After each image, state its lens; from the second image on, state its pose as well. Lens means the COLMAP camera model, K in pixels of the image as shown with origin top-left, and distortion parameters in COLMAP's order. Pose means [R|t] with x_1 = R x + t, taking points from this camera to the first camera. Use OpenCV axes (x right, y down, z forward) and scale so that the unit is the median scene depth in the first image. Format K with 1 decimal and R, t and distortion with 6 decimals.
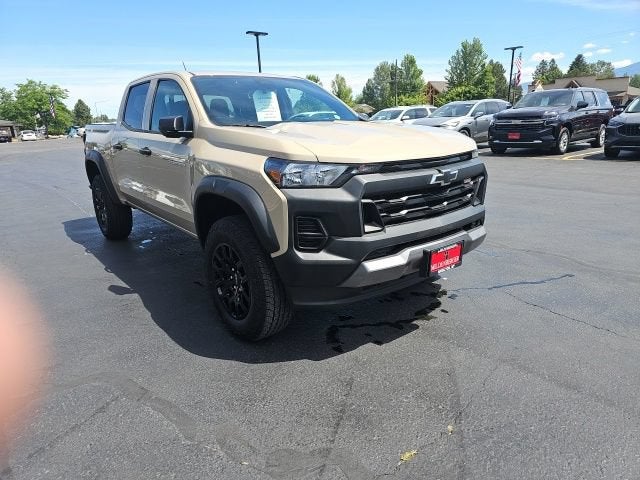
lens RADIAL K [[417.7, 0, 313.7], [0, 417.7, 242.6], [0, 0, 1]] dist [0.051135, -0.040610]
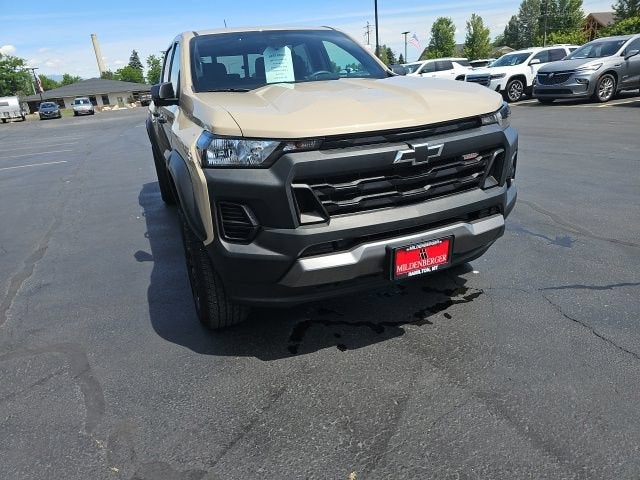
lens RADIAL K [[417.7, 0, 307.3], [0, 417.7, 247.3], [0, 0, 1]] dist [0.051135, -0.040610]
pose [[0.957389, 0.066022, -0.281155, 0.270043], [-0.035374, 0.992997, 0.112724, -0.051769], [0.286629, -0.097975, 0.953019, 0.153592]]
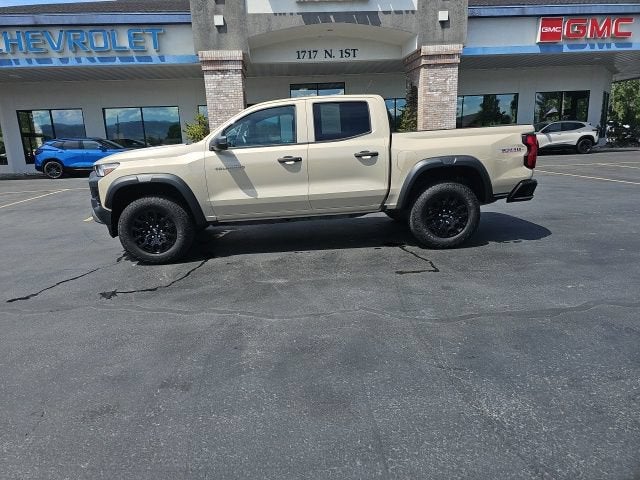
lens RADIAL K [[416.2, 0, 310.0], [0, 416.2, 231.9], [0, 0, 1]] dist [0.057309, -0.046500]
pose [[-0.573690, 0.235714, -0.784422, 1.217981], [-0.167685, 0.903612, 0.394167, -0.758376], [0.801724, 0.357666, -0.478867, 2.461226]]
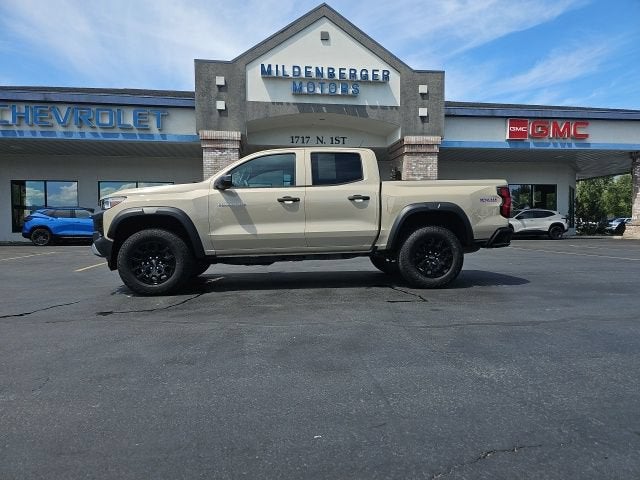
lens RADIAL K [[416.2, 0, 319.0], [0, 416.2, 238.7], [0, 0, 1]] dist [0.057309, -0.046500]
pose [[-0.533248, 0.062854, -0.843621, 1.336293], [-0.209353, 0.956411, 0.203589, -0.593386], [0.819645, 0.285178, -0.496846, 2.537332]]
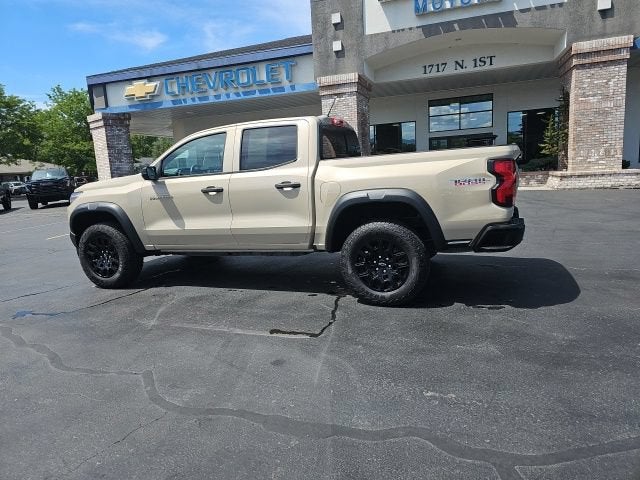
lens RADIAL K [[416.2, 0, 316.6], [0, 416.2, 229.7], [0, 0, 1]] dist [0.057309, -0.046500]
pose [[-0.853932, 0.162116, -0.494487, 0.411069], [-0.057244, 0.915205, 0.398902, -0.849859], [0.517226, 0.368942, -0.772243, 2.915577]]
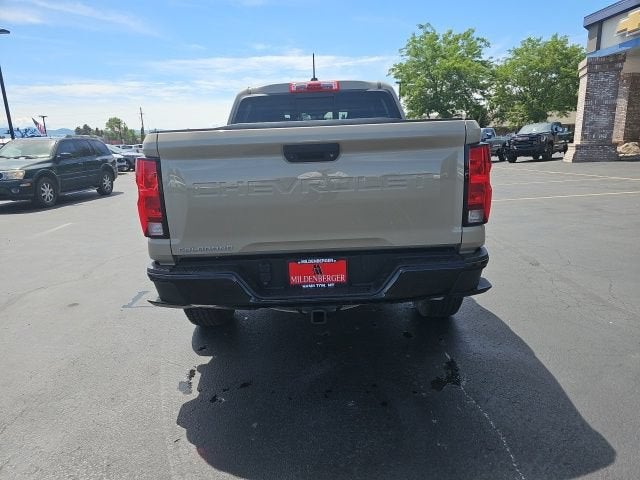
lens RADIAL K [[416.2, 0, 329.5], [0, 416.2, 244.9], [0, 0, 1]] dist [0.057309, -0.046500]
pose [[-0.794675, -0.077807, 0.602027, -1.247243], [0.230577, 0.878731, 0.417931, -0.688577], [-0.561538, 0.470933, -0.680365, 2.588825]]
